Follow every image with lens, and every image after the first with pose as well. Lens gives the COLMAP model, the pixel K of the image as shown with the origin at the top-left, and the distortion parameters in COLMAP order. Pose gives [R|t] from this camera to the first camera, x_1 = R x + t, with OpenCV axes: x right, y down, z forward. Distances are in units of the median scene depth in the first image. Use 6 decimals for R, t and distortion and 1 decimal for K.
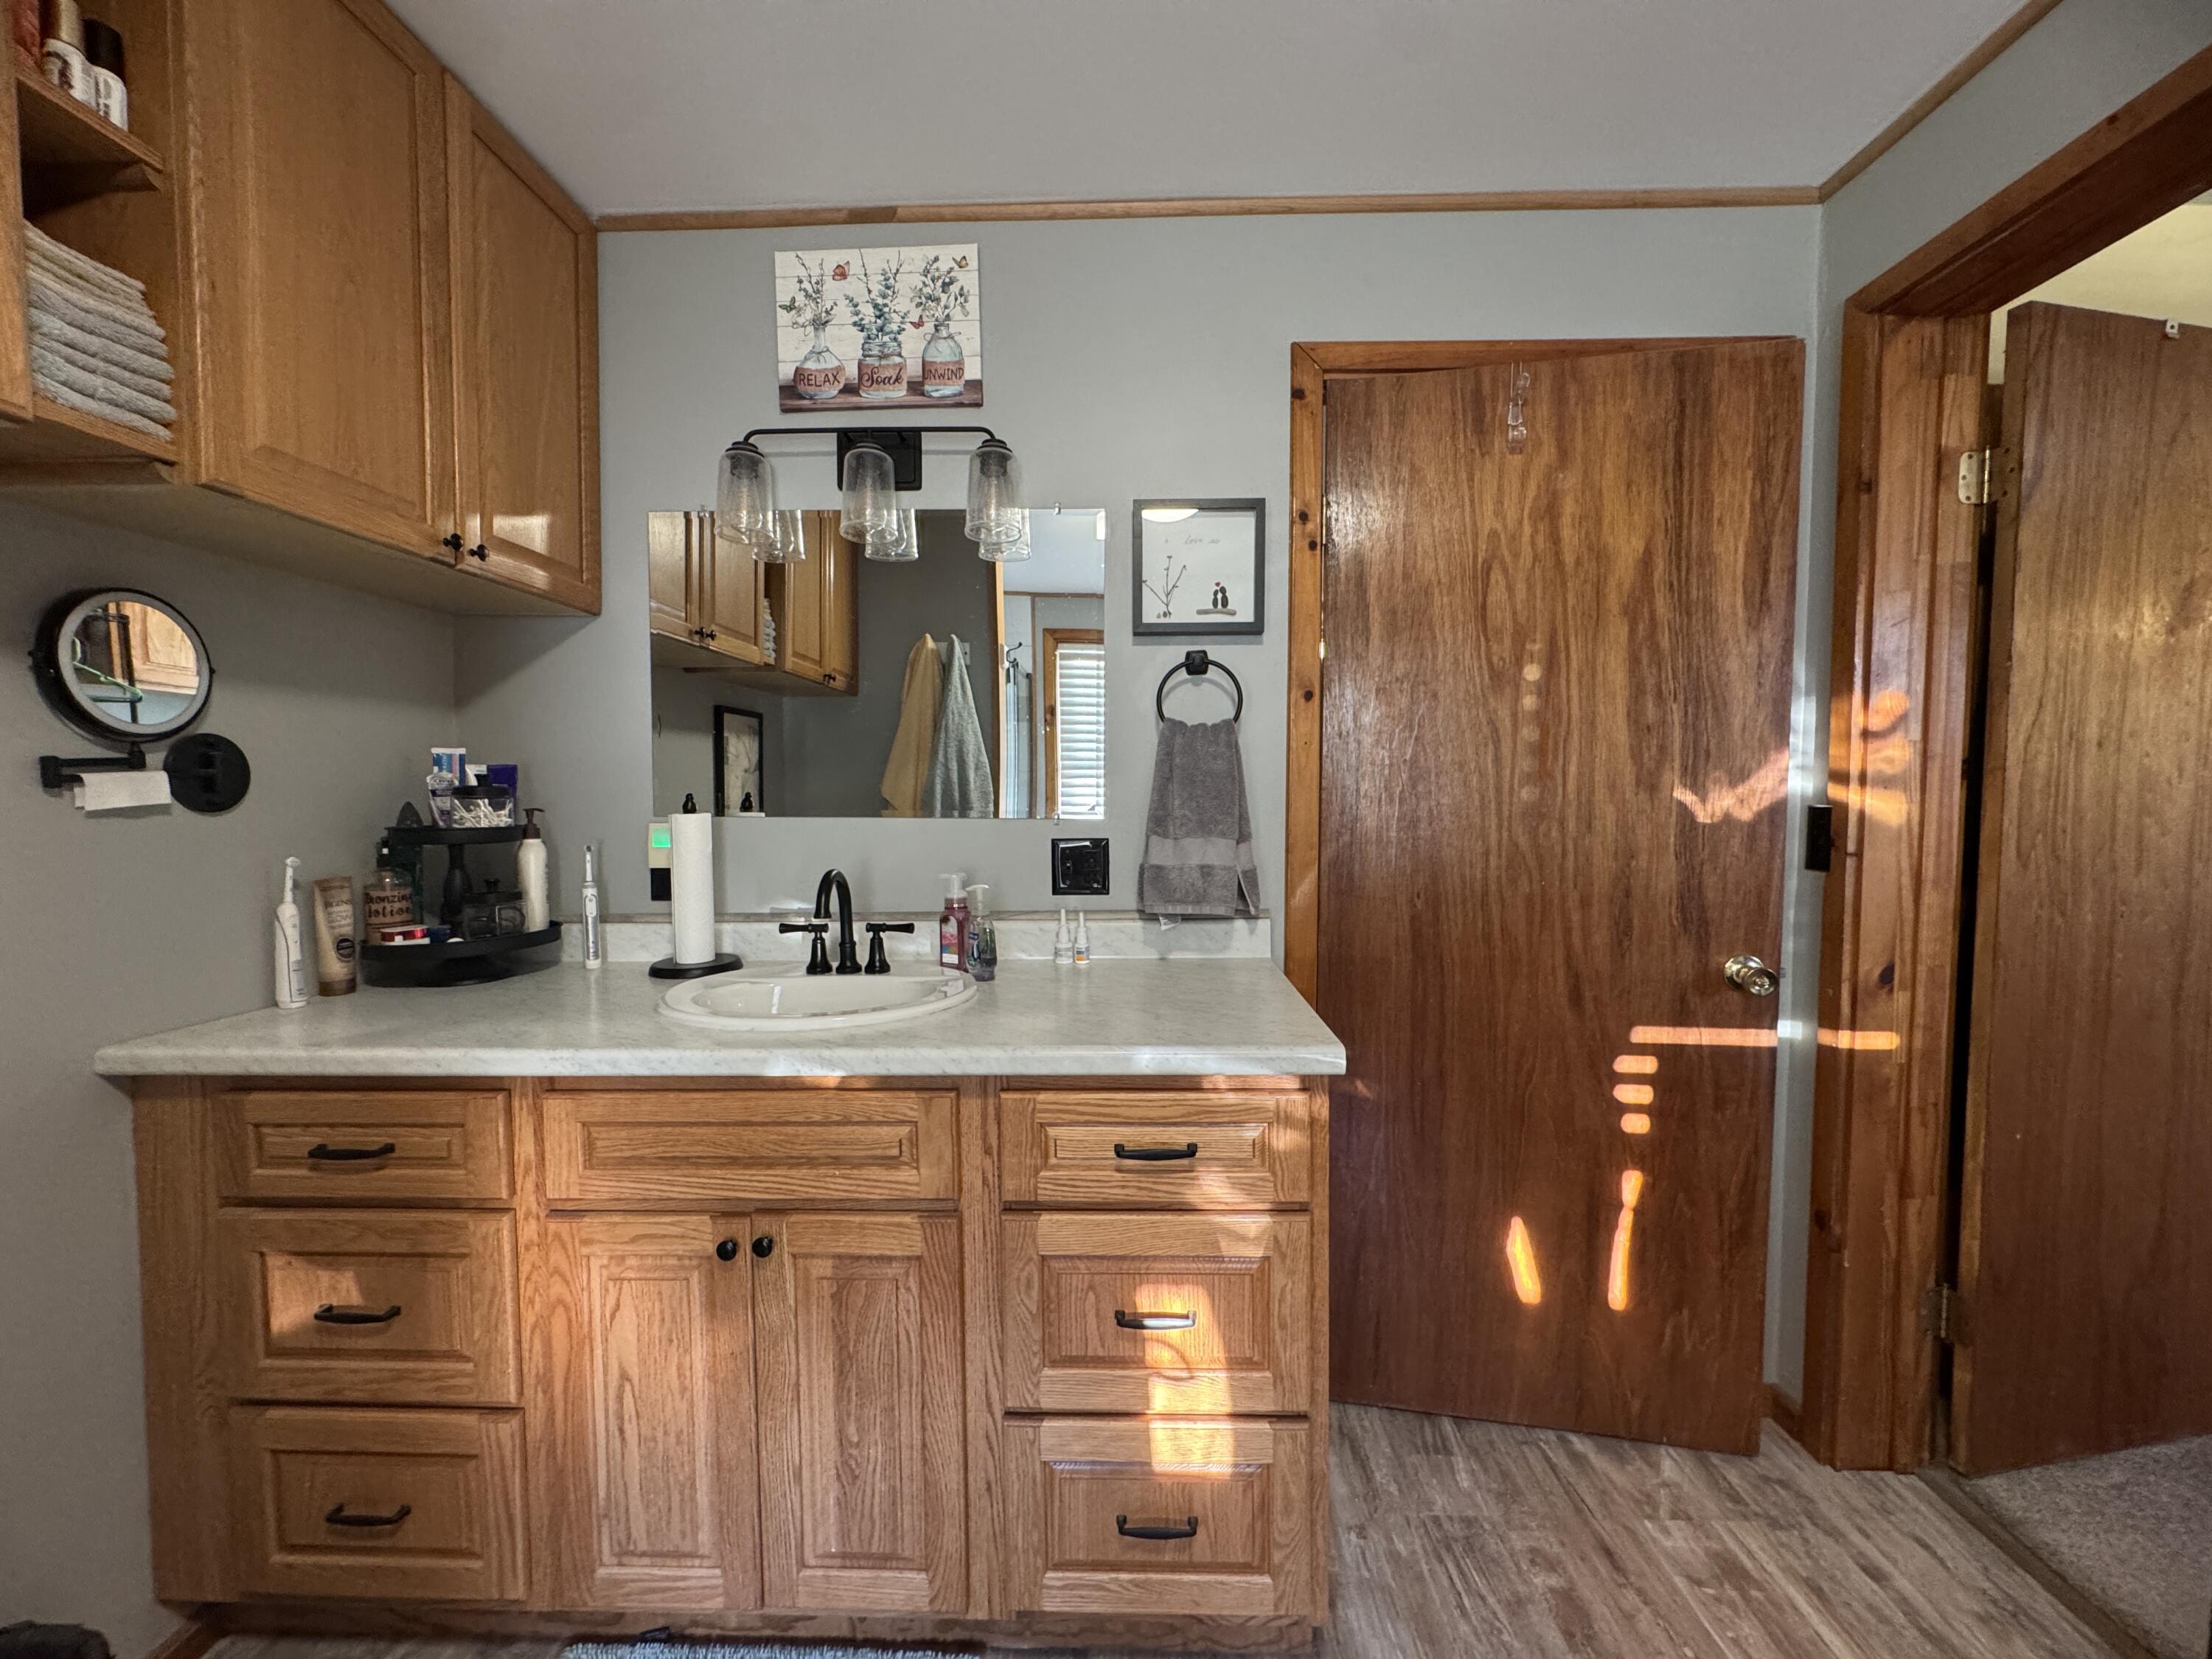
lens RADIAL K [[890.0, 0, 1105.7], [0, 890.0, 829.4], [0, 0, 1]] dist [-0.002782, 0.000118]
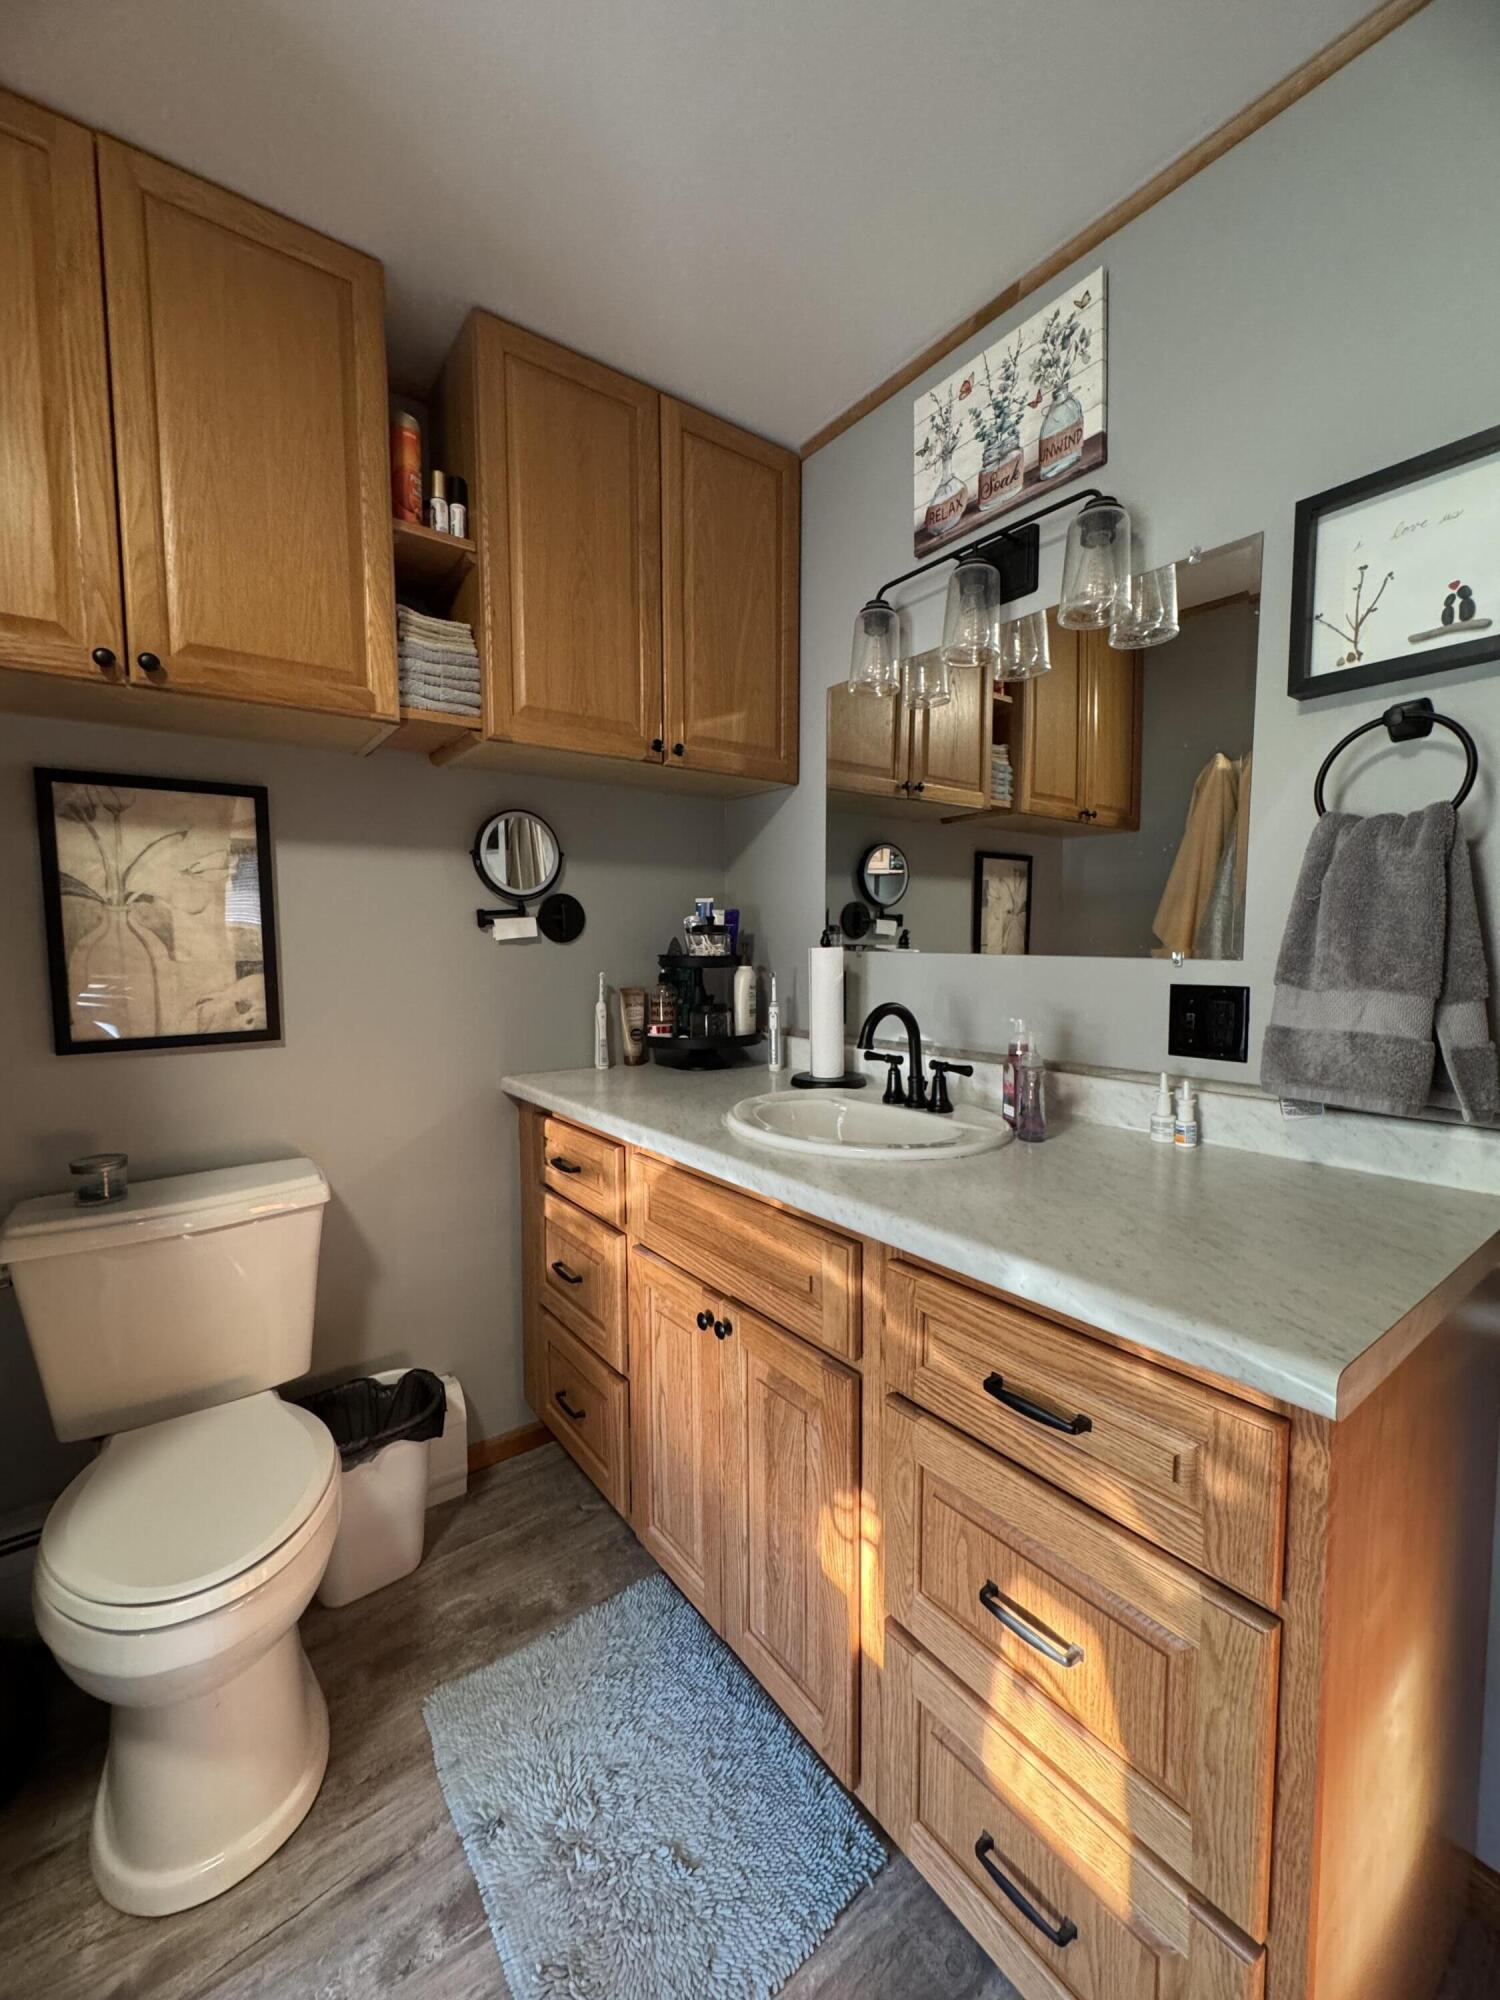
lens RADIAL K [[804.7, 0, 747.2], [0, 804.7, 996.7], [0, 0, 1]] dist [-0.002782, 0.000118]
pose [[0.621308, 0.056576, -0.781521, 0.279427], [-0.031273, 0.998386, 0.047414, -0.000171], [0.782942, -0.005018, 0.622074, 0.272011]]
